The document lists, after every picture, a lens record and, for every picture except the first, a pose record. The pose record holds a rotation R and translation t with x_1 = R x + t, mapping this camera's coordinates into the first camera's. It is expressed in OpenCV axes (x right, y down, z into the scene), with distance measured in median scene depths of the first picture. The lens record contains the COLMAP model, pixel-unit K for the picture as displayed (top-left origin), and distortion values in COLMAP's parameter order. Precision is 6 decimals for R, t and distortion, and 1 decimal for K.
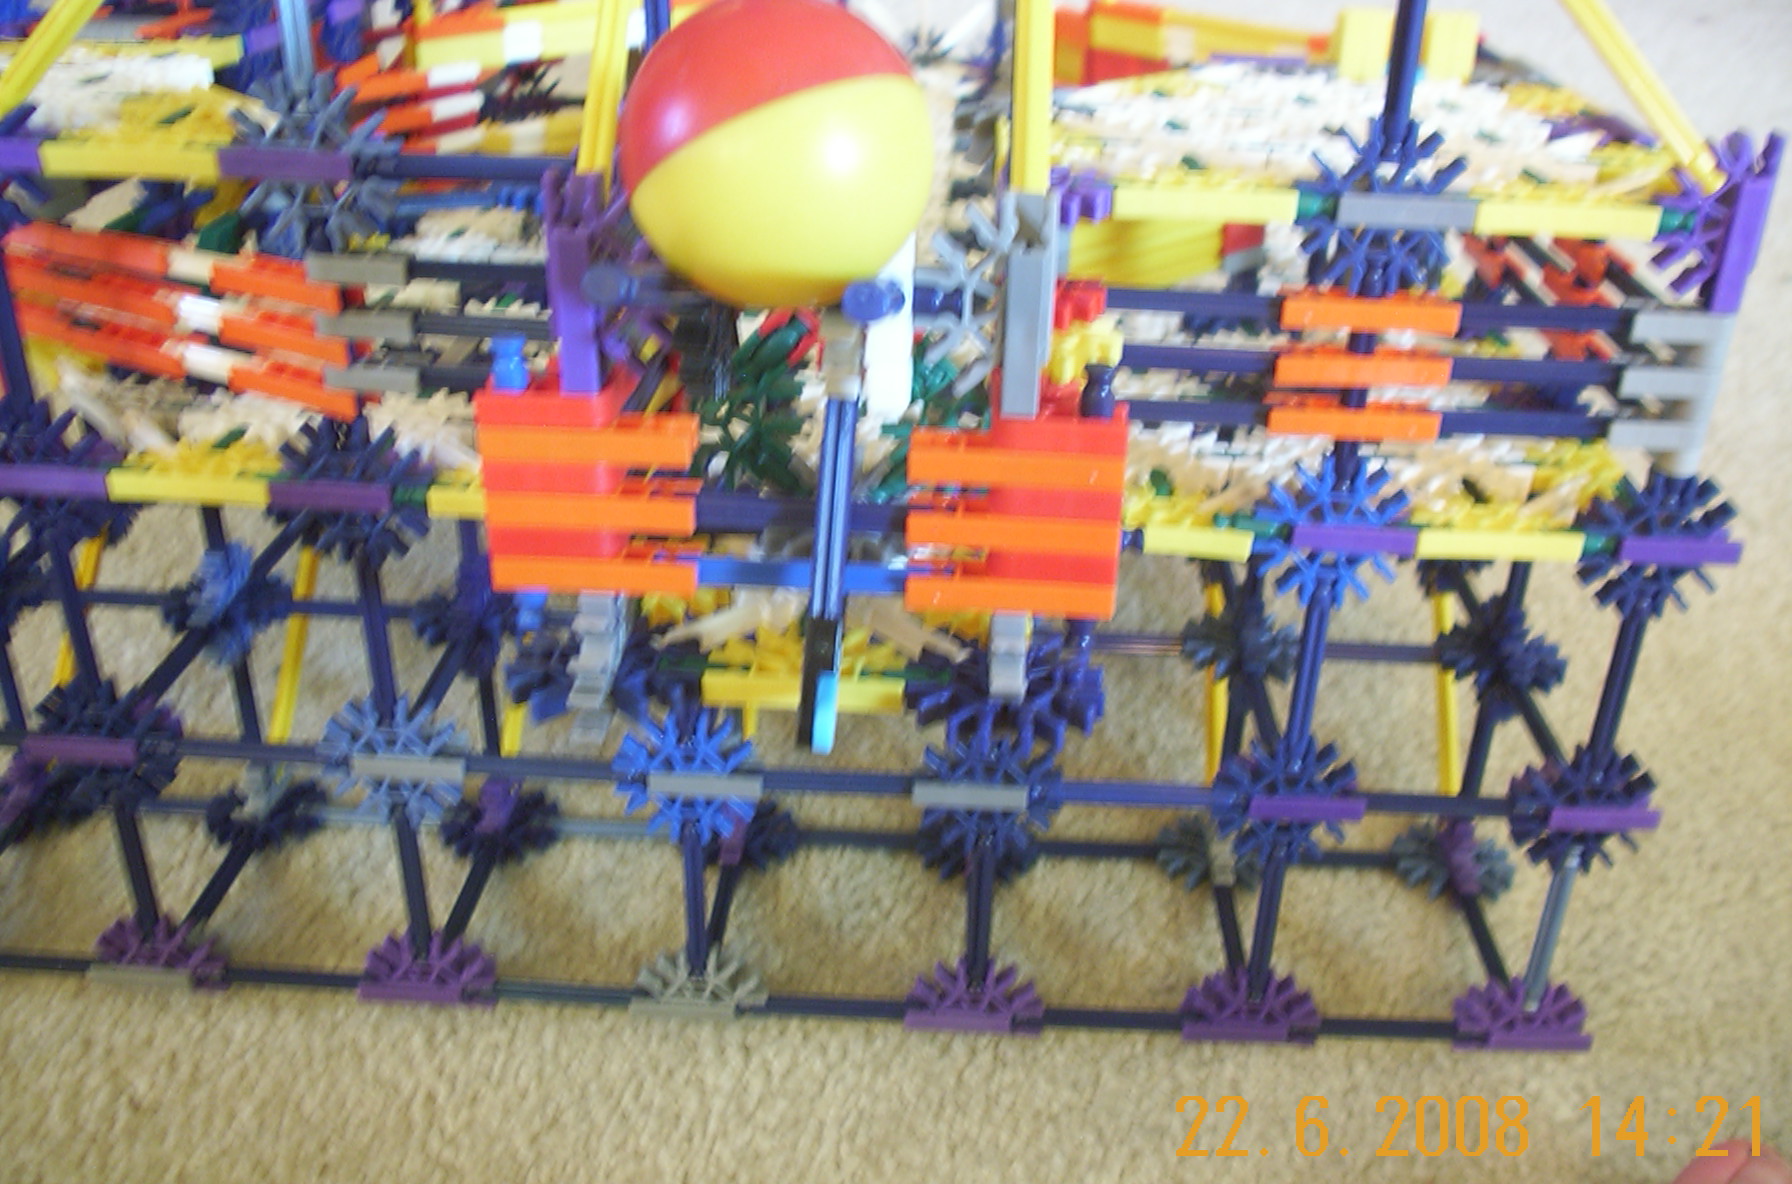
lens RADIAL K [[1614.8, 0, 946.3], [0, 1614.8, 581.7], [0, 0, 1]] dist [-0.067029, 0.050665]
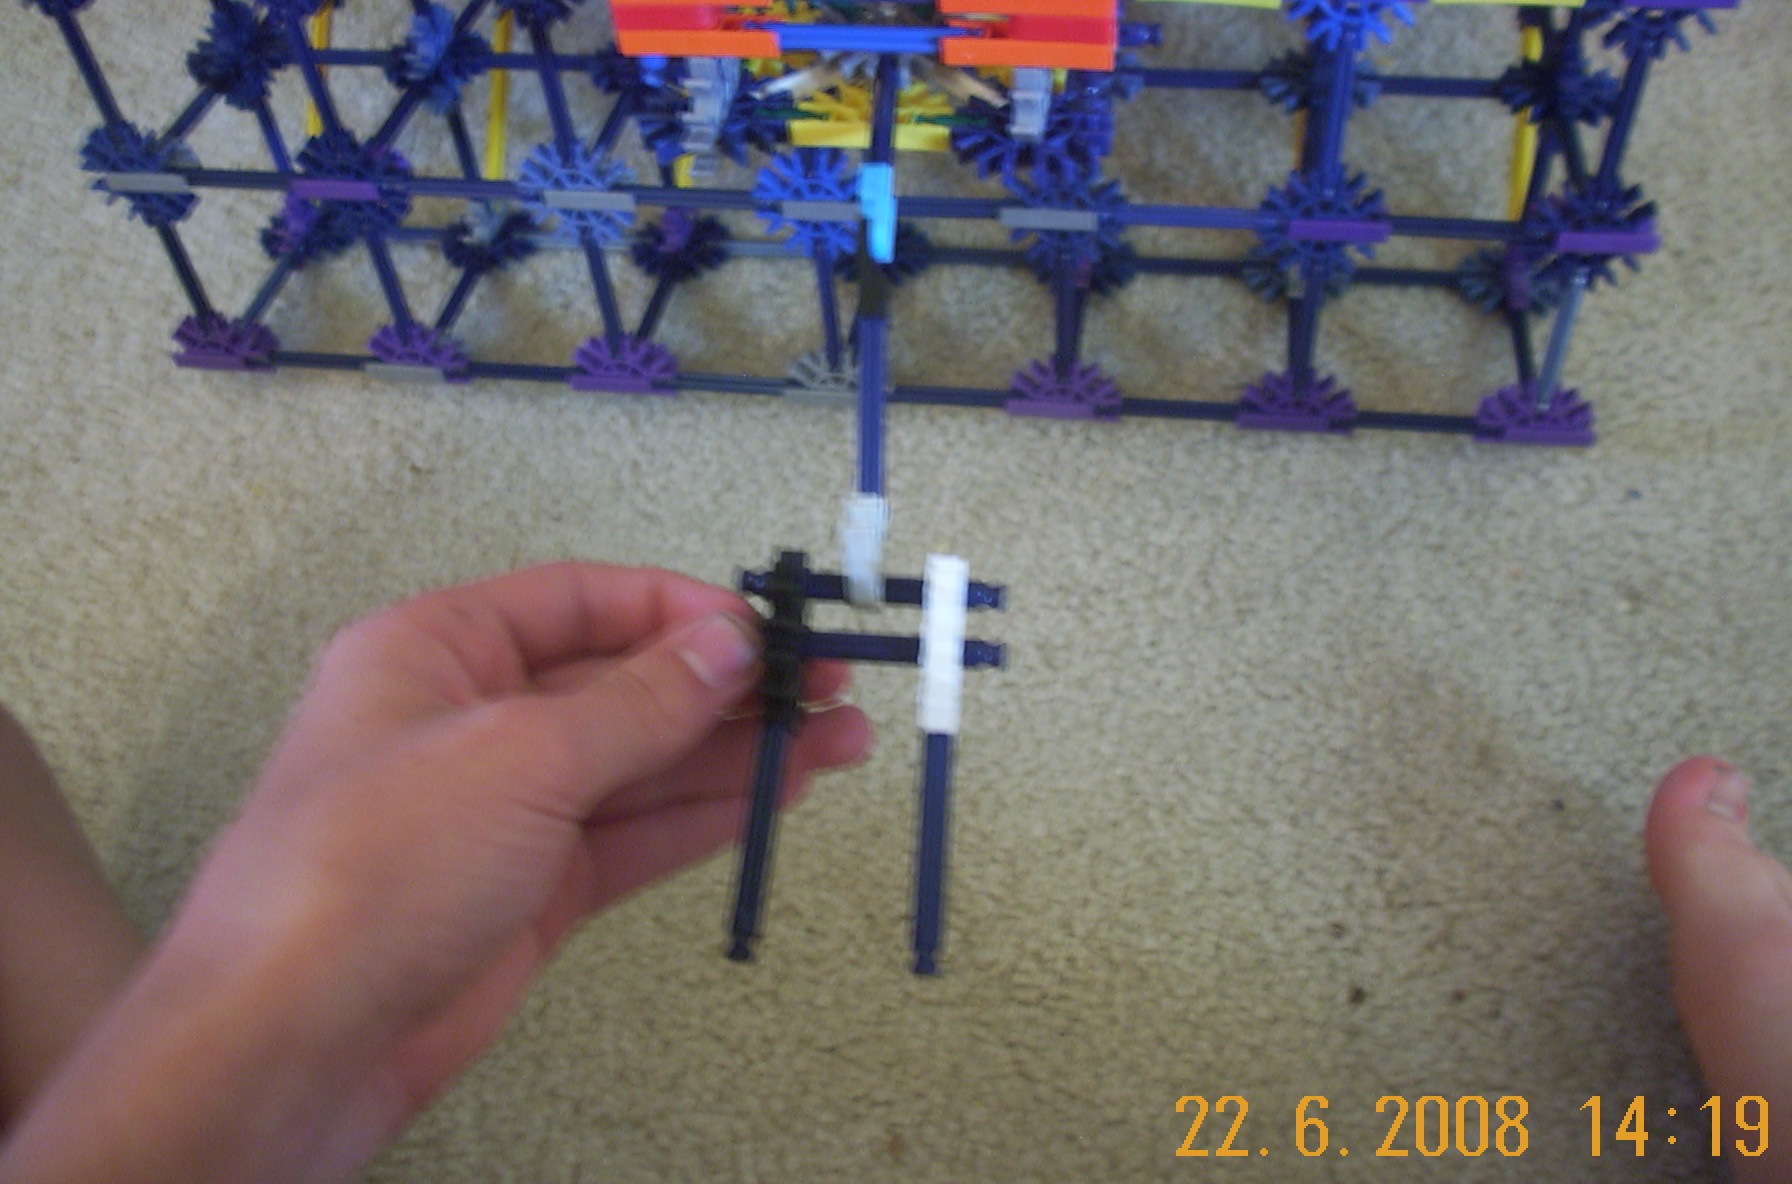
lens RADIAL K [[1614.8, 0, 946.3], [0, 1614.8, 581.7], [0, 0, 1]] dist [-0.067029, 0.050665]
pose [[0.989129, 0.028526, -0.144256, 0.105806], [0.023195, 0.938456, 0.344618, -0.022997], [0.145209, -0.344218, 0.927593, -0.175107]]
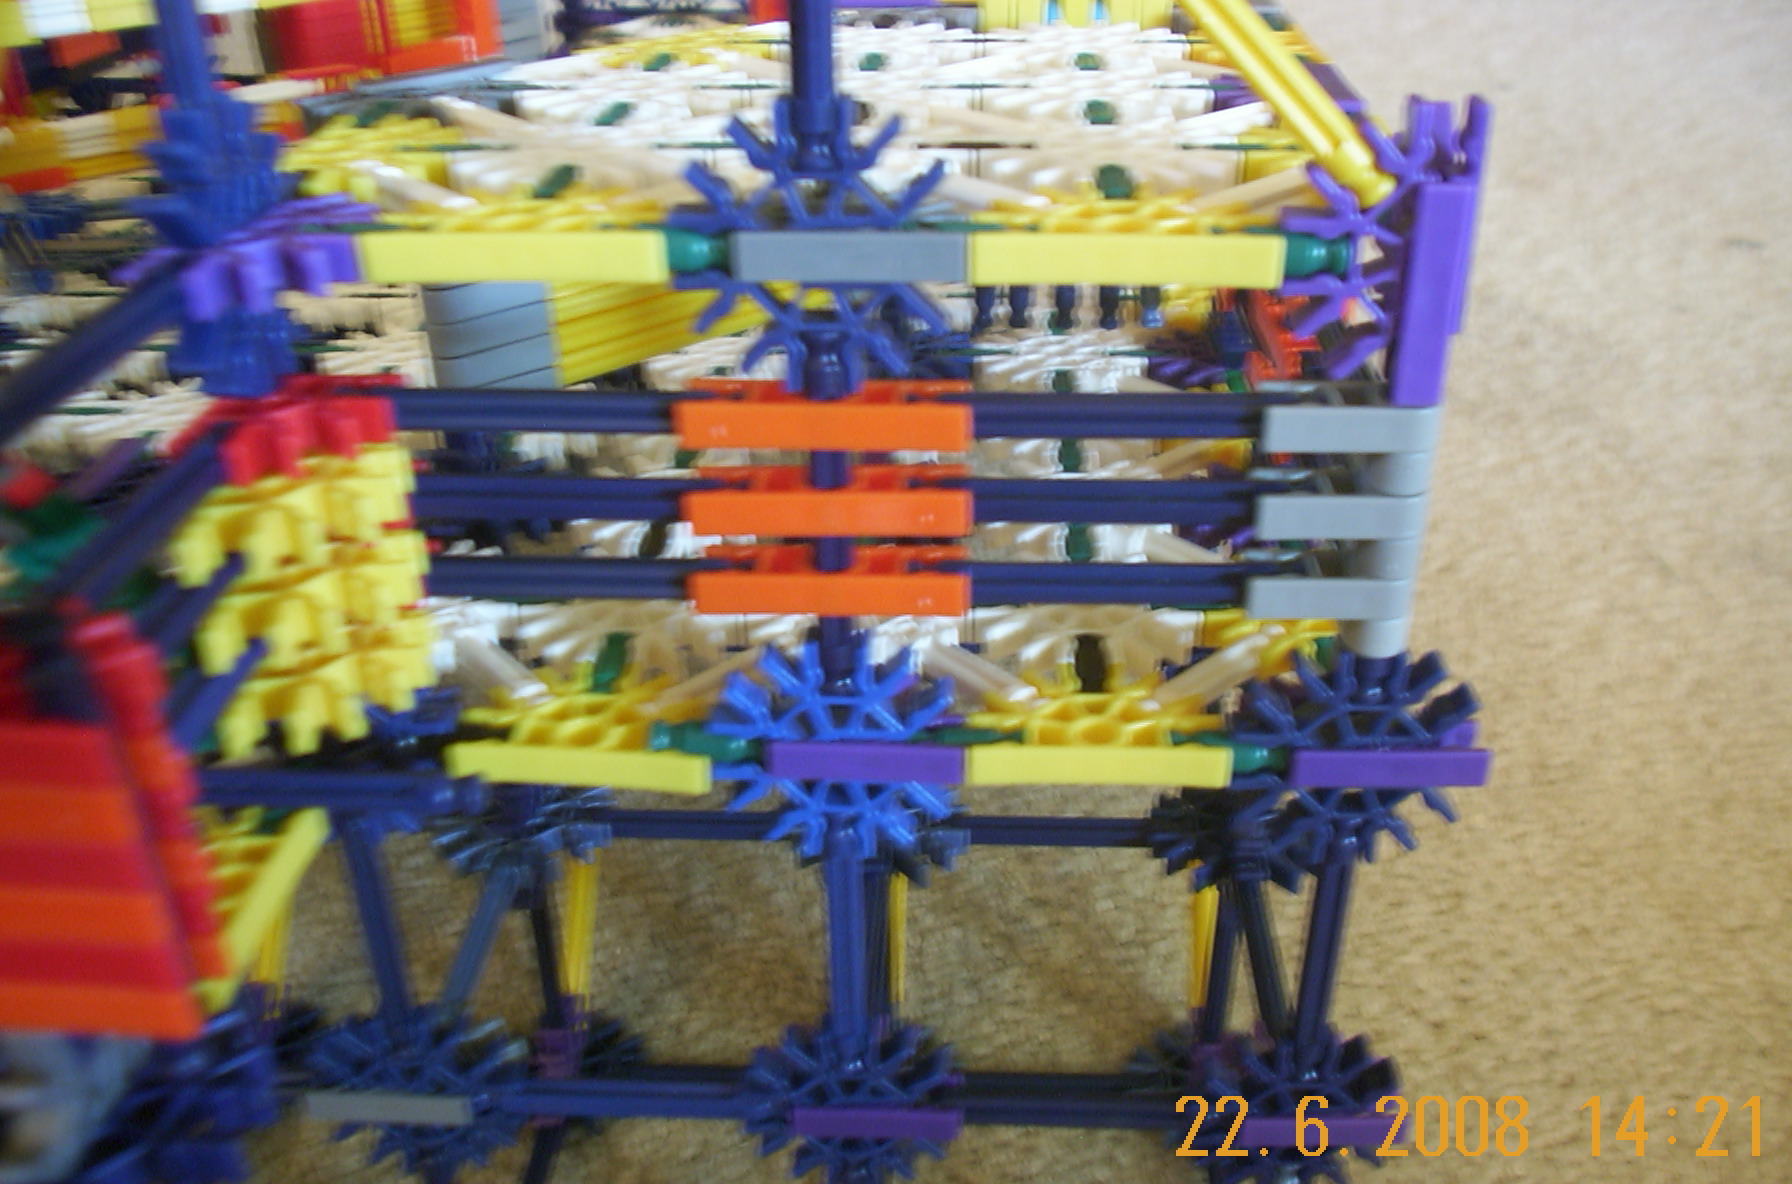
lens RADIAL K [[1635.4, 0, 899.8], [0, 1635.4, 565.8], [0, 0, 1]] dist [-0.084395, 0.001192]
pose [[0.998897, -0.027243, -0.038241, 0.237613], [0.027926, 0.999458, 0.017433, -0.092658], [0.037745, -0.018482, 0.999116, 0.289711]]
